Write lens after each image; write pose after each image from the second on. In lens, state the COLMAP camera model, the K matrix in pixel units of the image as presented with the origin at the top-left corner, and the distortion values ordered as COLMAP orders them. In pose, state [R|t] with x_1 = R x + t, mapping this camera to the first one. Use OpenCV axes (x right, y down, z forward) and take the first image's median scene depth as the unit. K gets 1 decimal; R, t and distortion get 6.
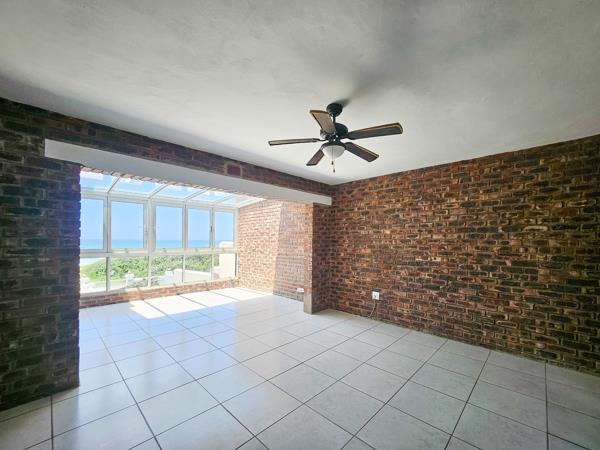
lens RADIAL K [[246.2, 0, 299.3], [0, 246.2, 247.2], [0, 0, 1]] dist [-0.000465, -0.000155]
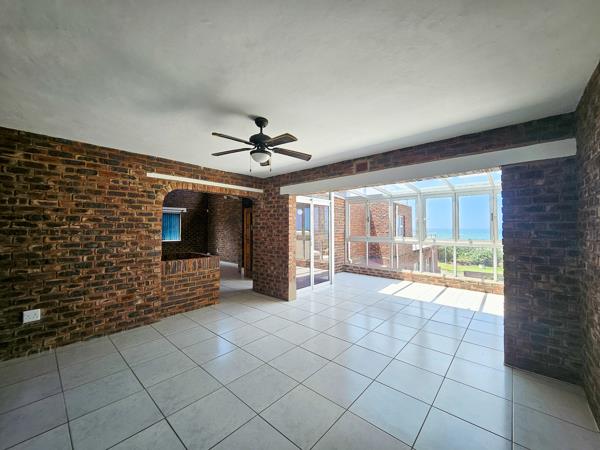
lens RADIAL K [[242.9, 0, 302.8], [0, 242.9, 228.9], [0, 0, 1]] dist [0.000802, 0.000117]
pose [[0.057716, -0.003075, -0.998328, 0.458902], [-0.025675, 0.999660, -0.004563, -0.015987], [0.998003, 0.025896, 0.057617, 0.399034]]
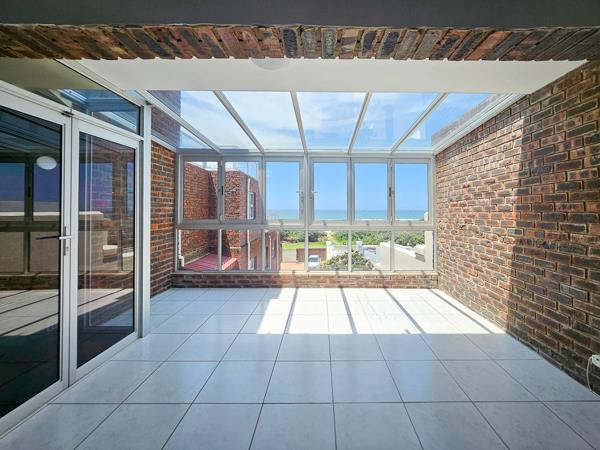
lens RADIAL K [[251.9, 0, 330.6], [0, 251.9, 204.2], [0, 0, 1]] dist [0.003261, 0.000399]
pose [[0.723157, -0.019604, -0.690405, -0.020018], [-0.016705, 0.998808, -0.045860, -0.009477], [0.690482, 0.044697, 0.721968, 0.487742]]
